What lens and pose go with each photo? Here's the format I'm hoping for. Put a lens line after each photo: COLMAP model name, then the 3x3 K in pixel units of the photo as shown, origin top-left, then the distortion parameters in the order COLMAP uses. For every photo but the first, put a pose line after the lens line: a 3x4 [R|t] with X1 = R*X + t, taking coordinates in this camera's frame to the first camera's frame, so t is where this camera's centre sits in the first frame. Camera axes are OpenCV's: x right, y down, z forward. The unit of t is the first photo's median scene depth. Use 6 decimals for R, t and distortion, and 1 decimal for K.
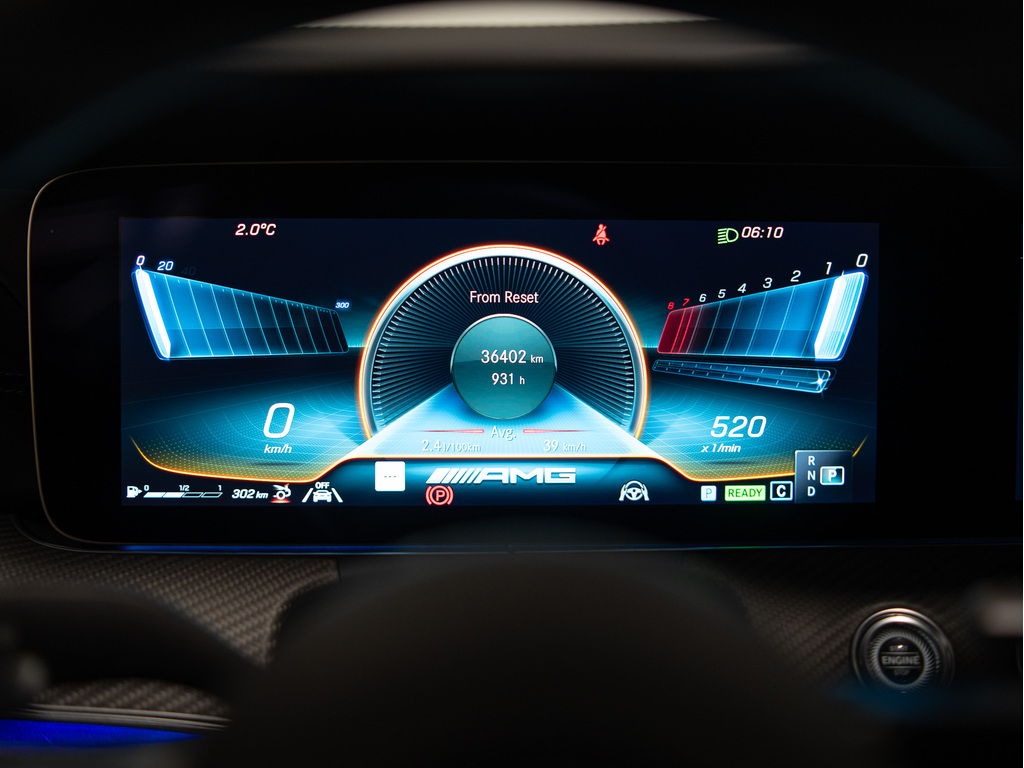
lens RADIAL K [[1011.7, 0, 503.3], [0, 1011.7, 386.3], [0, 0, 1]] dist [-0.065160, 0.000000]
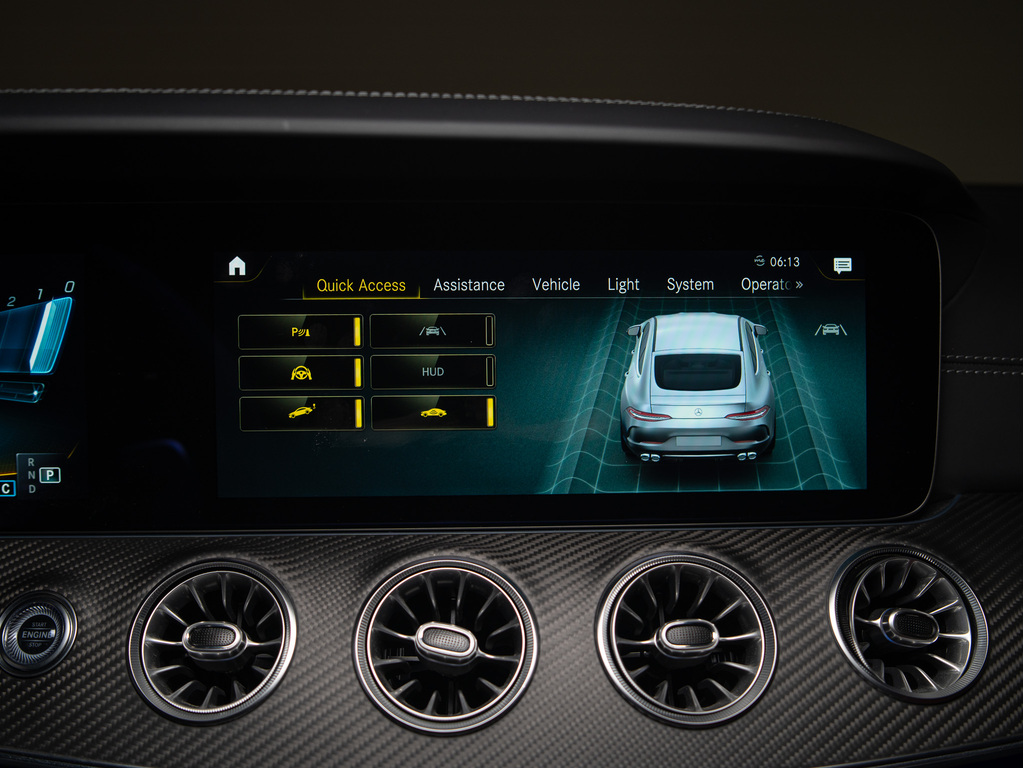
lens RADIAL K [[1011.7, 0, 512.5], [0, 1011.7, 389.3], [0, 0, 1]] dist [-0.065160, 0.000000]
pose [[0.999015, -0.006653, 0.043875, 0.813482], [0.006570, 0.999976, 0.002021, -0.007969], [-0.043887, -0.001730, 0.999035, -0.160134]]
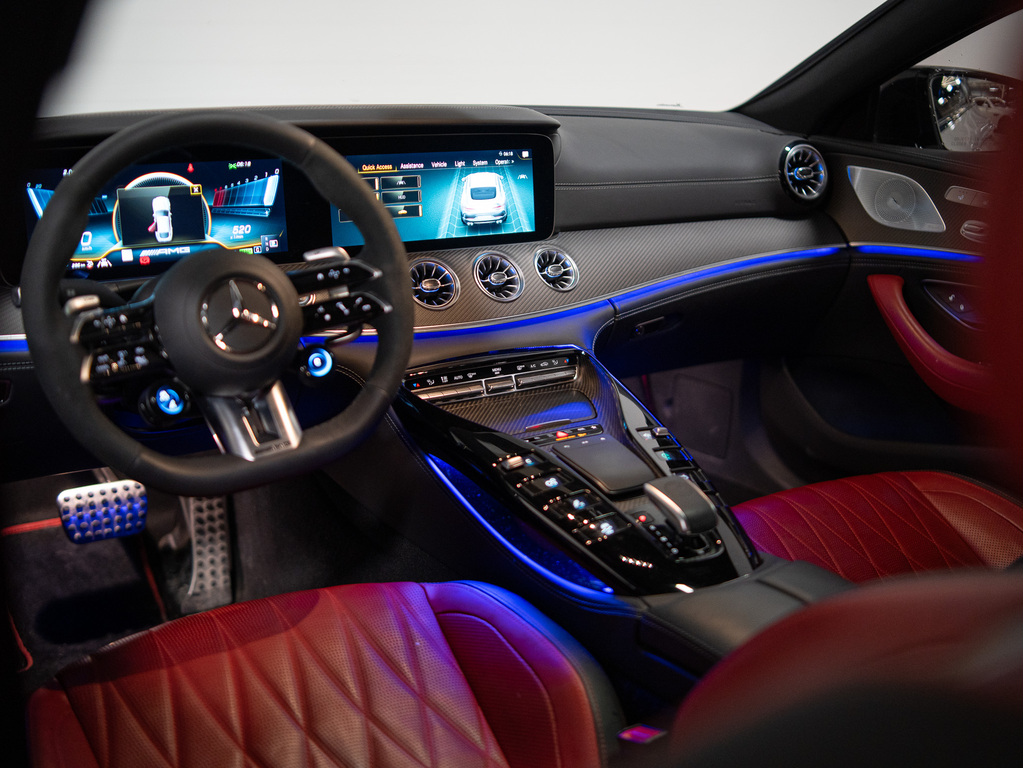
lens RADIAL K [[1011.7, 0, 510.2], [0, 1011.7, 389.3], [0, 0, 1]] dist [-0.065160, 0.000000]
pose [[0.852013, -0.145457, 0.502908, -0.666502], [0.048704, 0.978483, 0.200495, -0.056112], [-0.521251, -0.146330, 0.840764, -2.022809]]
